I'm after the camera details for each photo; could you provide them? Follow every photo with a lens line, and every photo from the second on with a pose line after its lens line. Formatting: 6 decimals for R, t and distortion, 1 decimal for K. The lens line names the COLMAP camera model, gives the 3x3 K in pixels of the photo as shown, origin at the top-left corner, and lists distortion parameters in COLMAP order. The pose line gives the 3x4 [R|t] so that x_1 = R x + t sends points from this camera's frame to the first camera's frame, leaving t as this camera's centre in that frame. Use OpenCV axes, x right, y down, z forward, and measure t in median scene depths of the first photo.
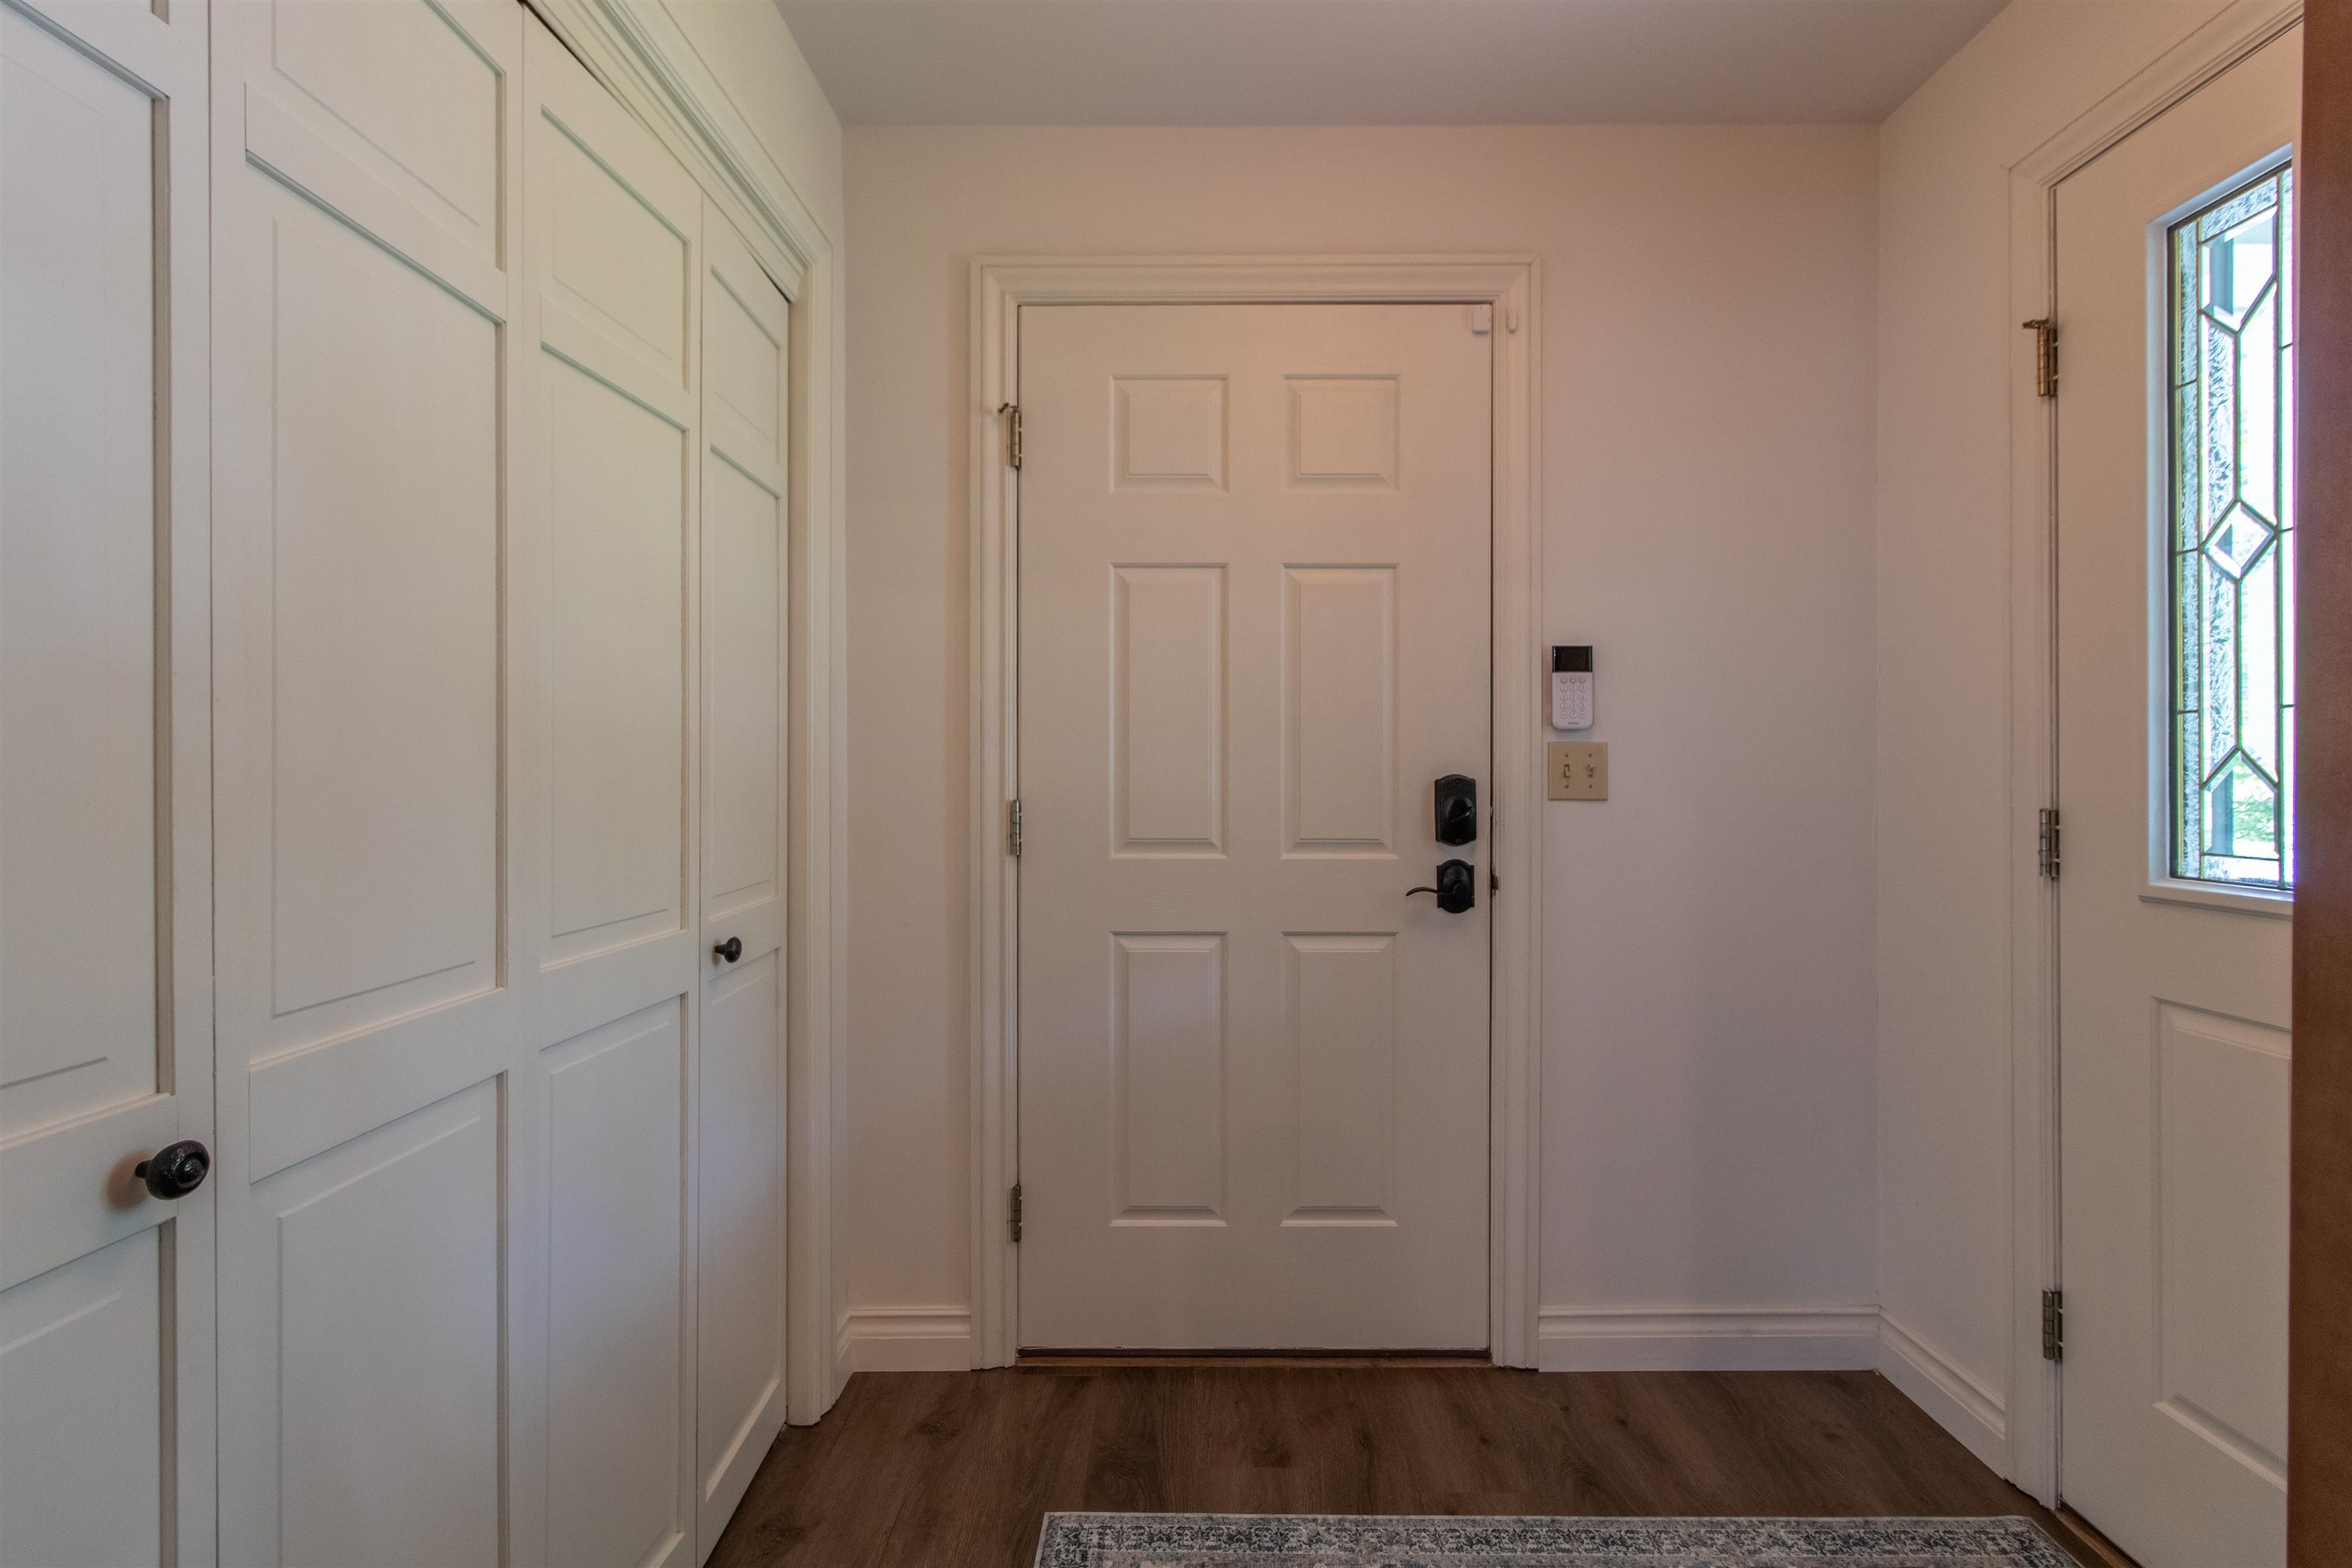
lens RADIAL K [[1085.8, 0, 1174.3], [0, 1085.8, 775.3], [0, 0, 1]] dist [0.002926, 0.000806]
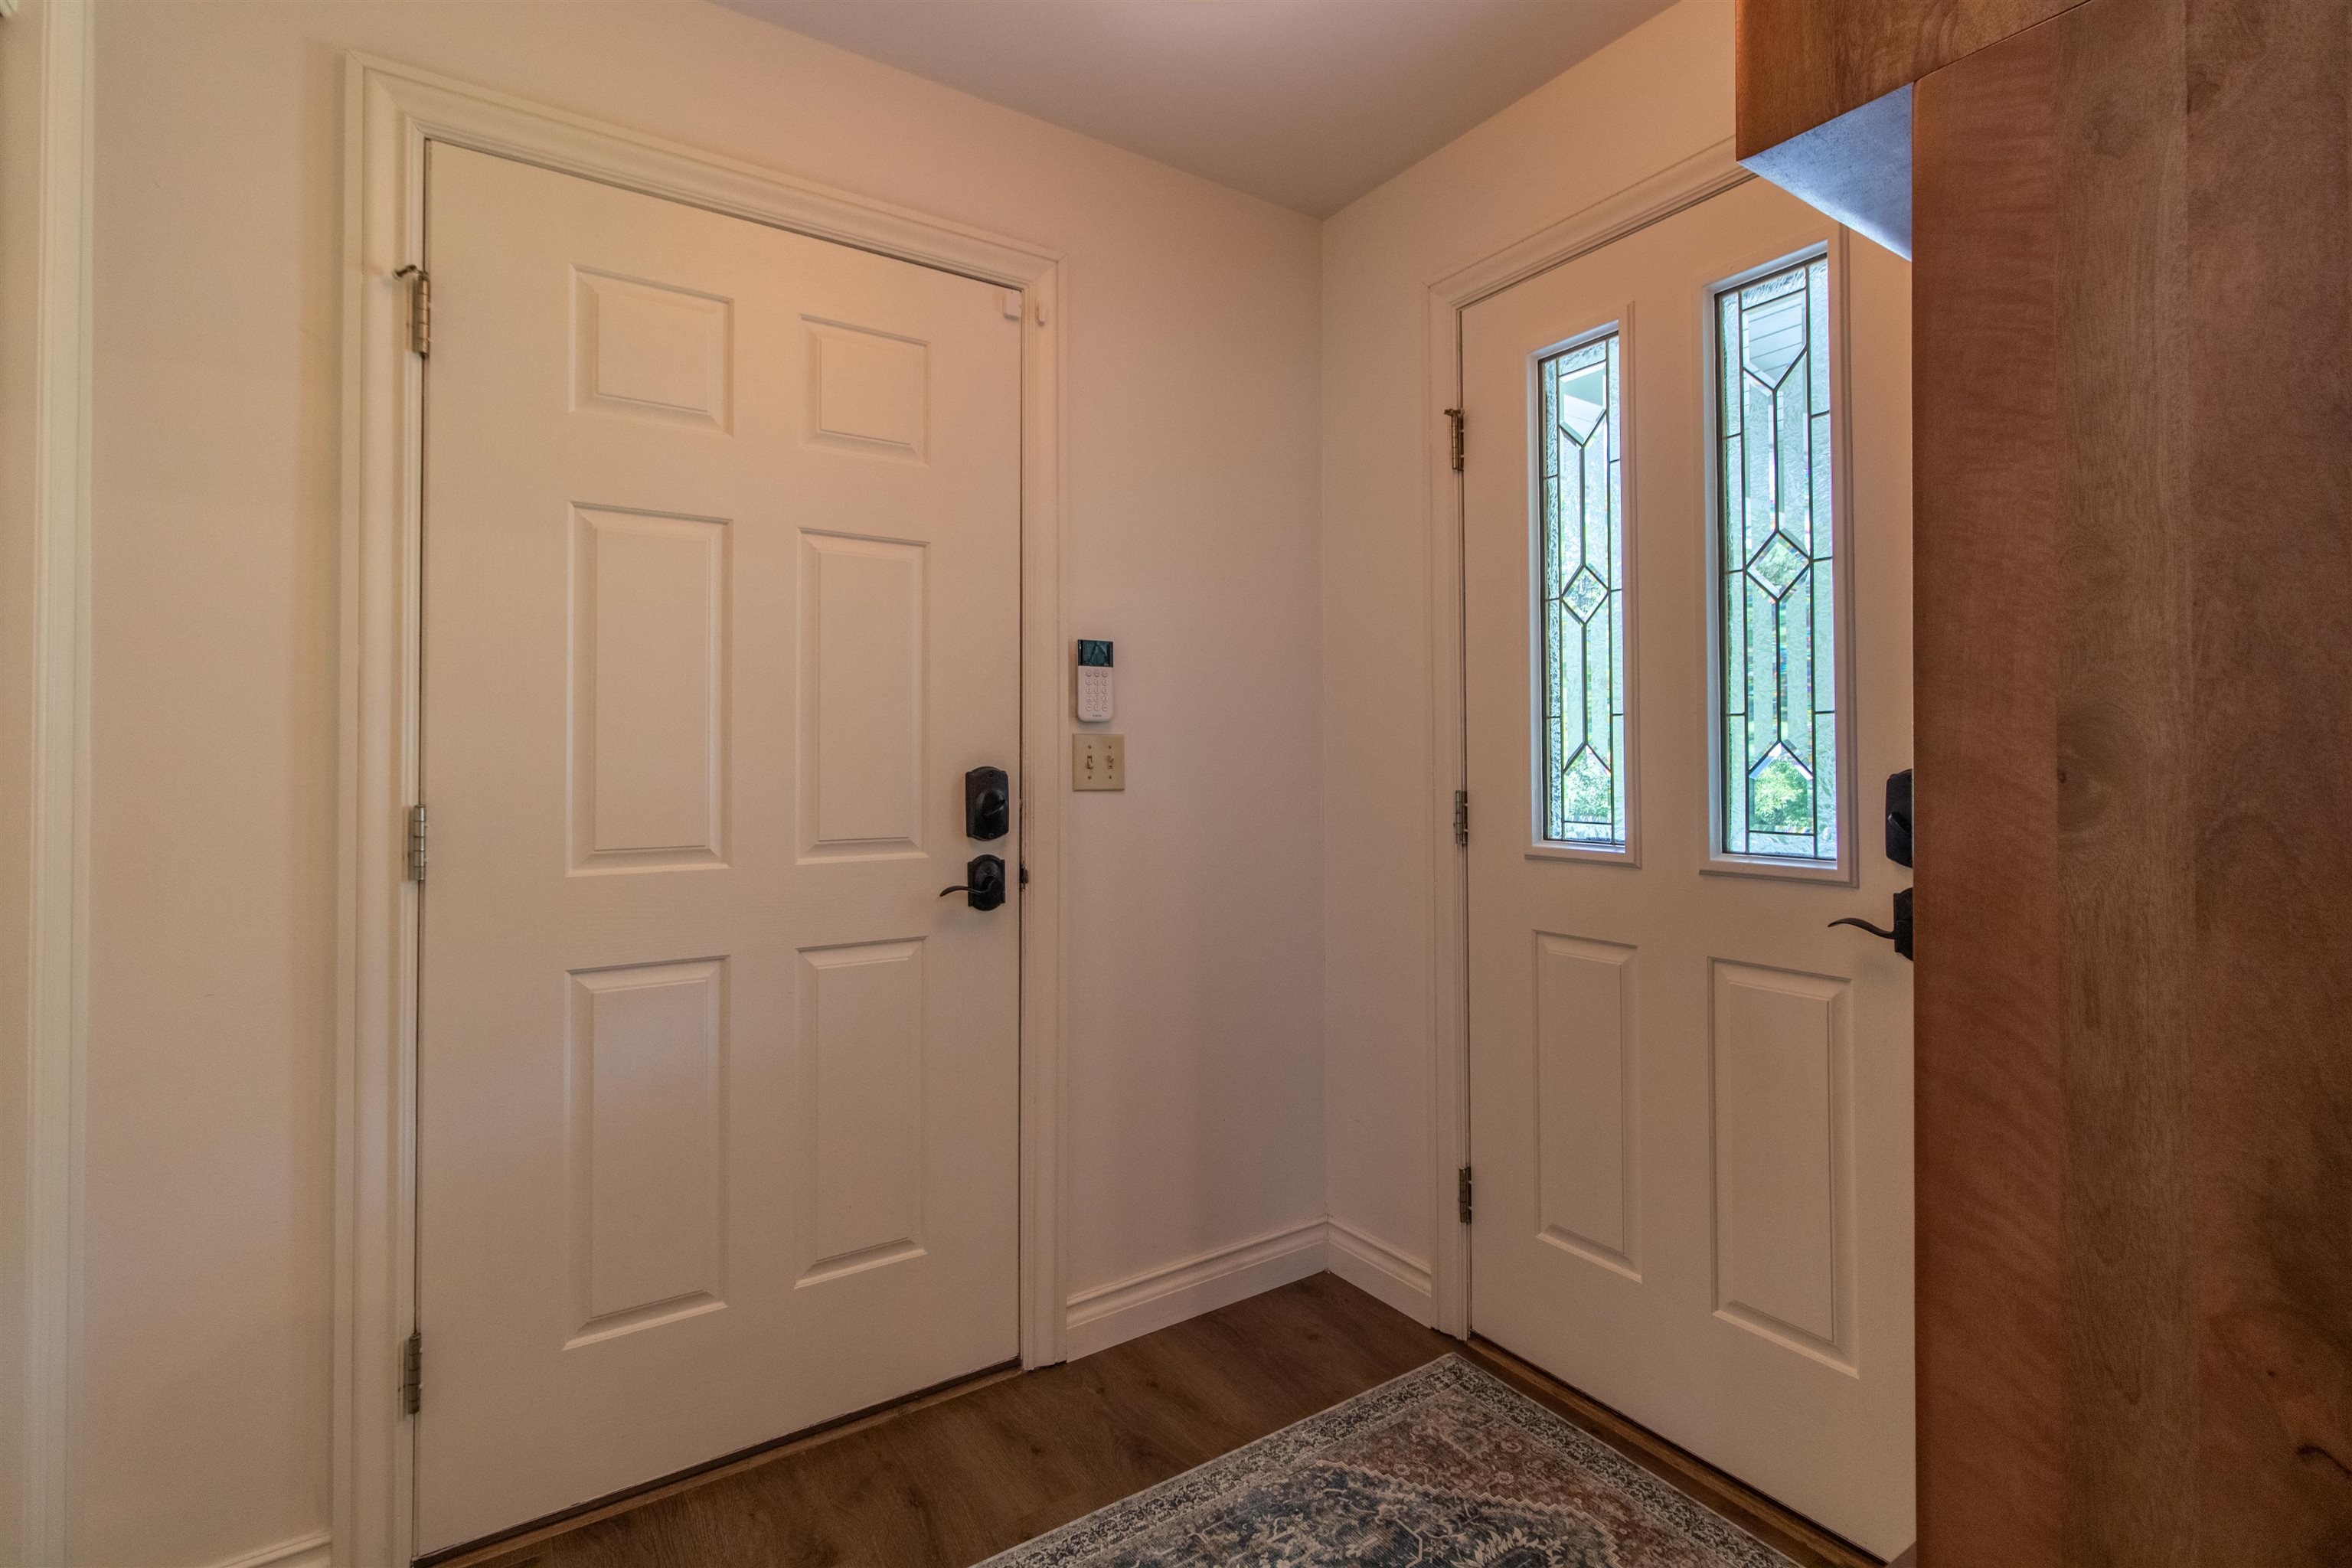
lens RADIAL K [[1113.8, 0, 1182.6], [0, 1113.8, 748.0], [0, 0, 1]] dist [0.002883, 0.000455]
pose [[0.815556, 0.003057, 0.578670, -0.174744], [0.006641, 0.999871, -0.014641, -0.001747], [-0.578640, 0.015783, 0.815431, 0.093074]]
